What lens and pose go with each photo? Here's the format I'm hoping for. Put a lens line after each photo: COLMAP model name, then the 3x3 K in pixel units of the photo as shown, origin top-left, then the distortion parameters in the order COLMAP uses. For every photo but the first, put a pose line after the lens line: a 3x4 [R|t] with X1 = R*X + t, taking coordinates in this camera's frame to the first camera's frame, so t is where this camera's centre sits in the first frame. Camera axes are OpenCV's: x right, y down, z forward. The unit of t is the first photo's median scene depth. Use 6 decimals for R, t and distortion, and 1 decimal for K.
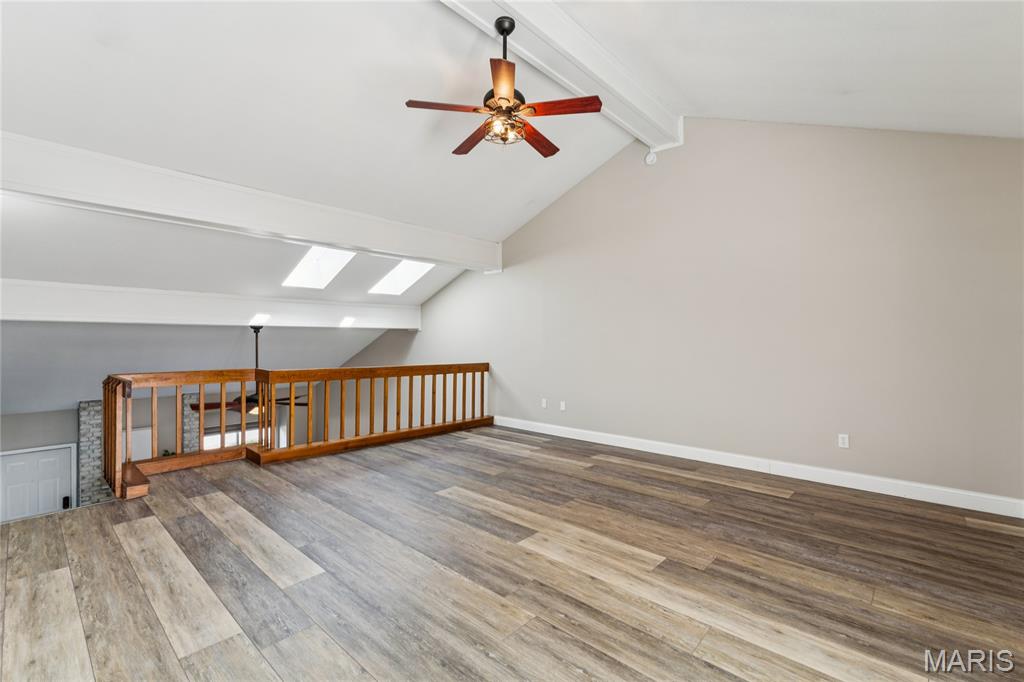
lens RADIAL K [[451.4, 0, 514.0], [0, 451.4, 339.0], [0, 0, 1]] dist [-0.000587, -0.000207]
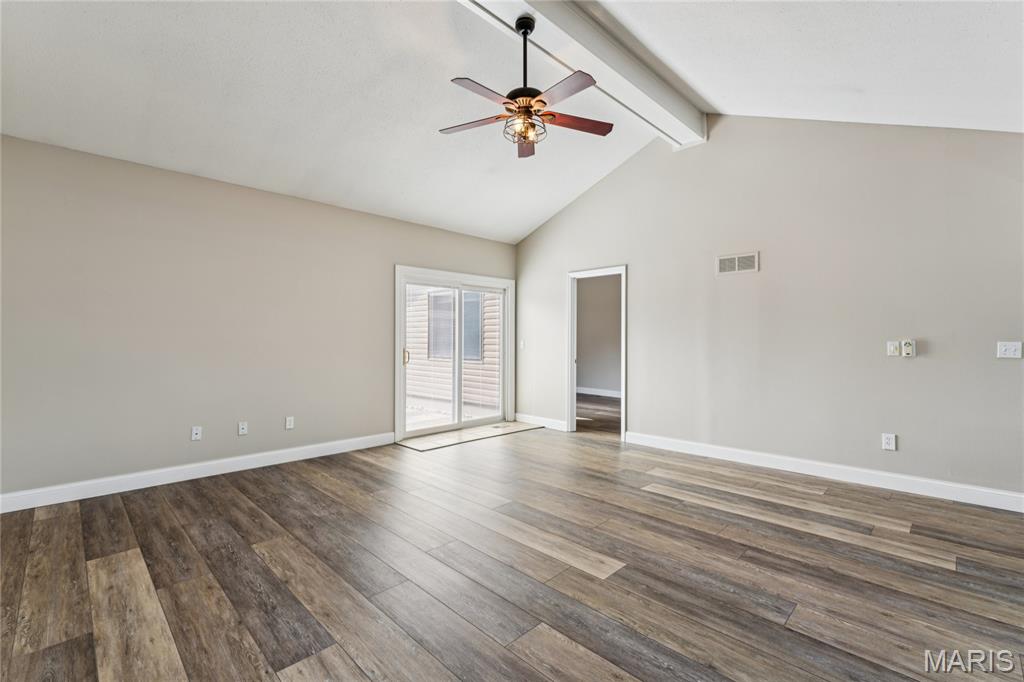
lens RADIAL K [[451.4, 0, 514.0], [0, 451.4, 339.0], [0, 0, 1]] dist [-0.000587, -0.000207]
pose [[-0.998933, -0.007104, 0.045634, -0.042982], [-0.007250, 0.999969, -0.003022, 0.010391], [-0.045611, -0.003350, -0.998954, 1.948010]]
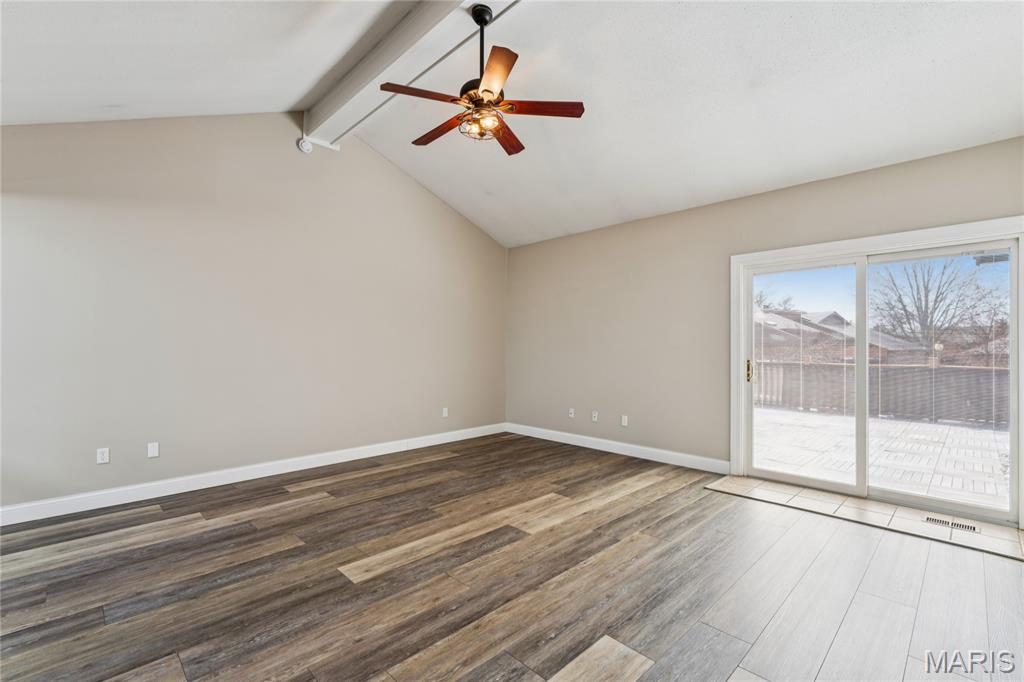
lens RADIAL K [[451.4, 0, 514.0], [0, 451.4, 339.0], [0, 0, 1]] dist [-0.000587, -0.000207]
pose [[0.056855, 0.010319, 0.998329, -0.942593], [-0.000911, 0.999947, -0.010284, -0.003538], [-0.998382, -0.000325, 0.056861, 0.853068]]
